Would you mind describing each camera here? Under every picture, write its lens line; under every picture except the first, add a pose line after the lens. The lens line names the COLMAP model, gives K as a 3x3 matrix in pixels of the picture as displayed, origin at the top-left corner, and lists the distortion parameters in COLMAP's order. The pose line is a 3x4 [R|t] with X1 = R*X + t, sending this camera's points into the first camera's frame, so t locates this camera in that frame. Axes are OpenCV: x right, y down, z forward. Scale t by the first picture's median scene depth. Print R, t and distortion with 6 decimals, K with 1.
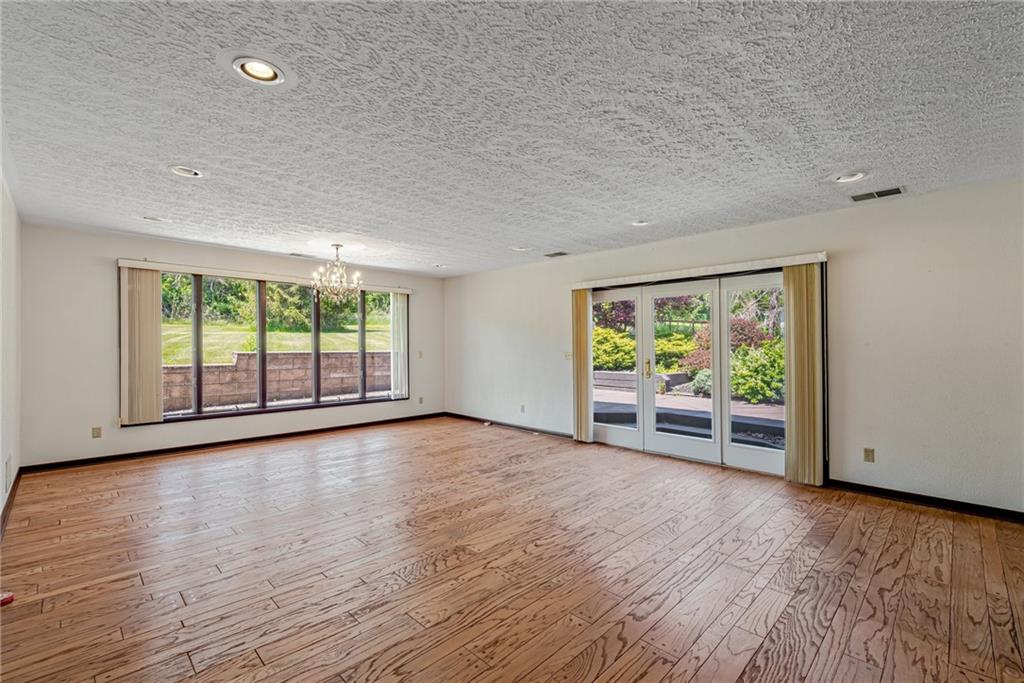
lens RADIAL K [[446.1, 0, 520.5], [0, 446.1, 345.9], [0, 0, 1]] dist [0.010478, -0.000384]
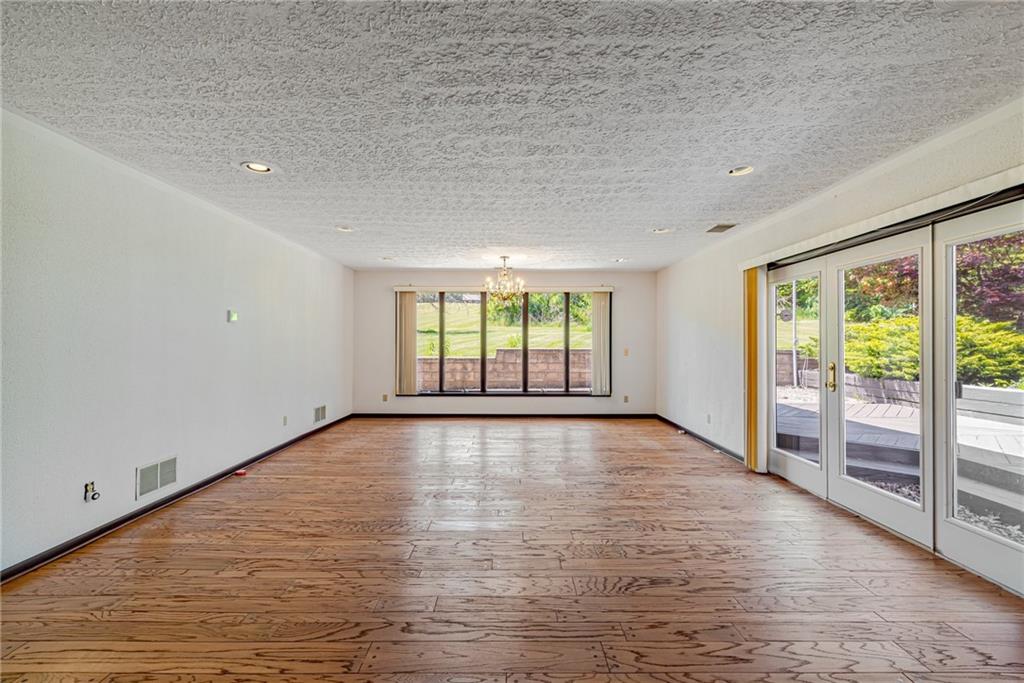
lens RADIAL K [[446.1, 0, 511.7], [0, 446.1, 343.7], [0, 0, 1]] dist [0.010478, -0.000384]
pose [[0.703083, 0.001003, -0.711107, 0.493921], [-0.001520, 0.999999, -0.000092, 0.002186], [0.711106, 0.001146, 0.703084, 0.222979]]
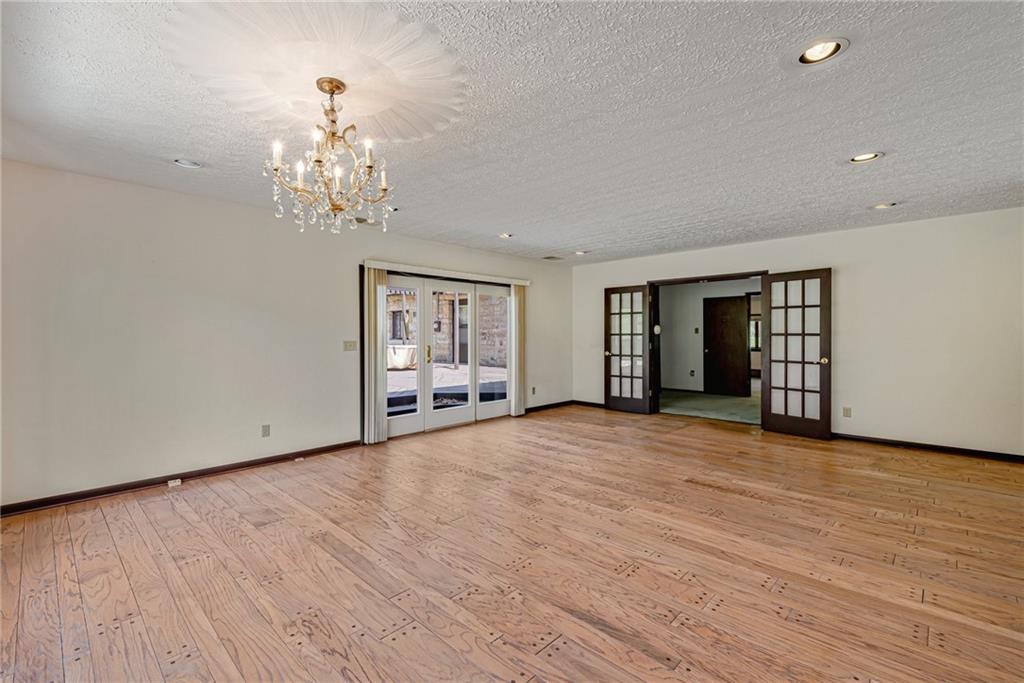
lens RADIAL K [[421.2, 0, 505.0], [0, 421.2, 333.0], [0, 0, 1]] dist [0.008012, 0.000059]
pose [[0.014461, 0.003685, 0.999889, -0.881341], [-0.000229, 0.999993, -0.003682, 0.002580], [-0.999895, -0.000176, 0.014462, 0.946126]]
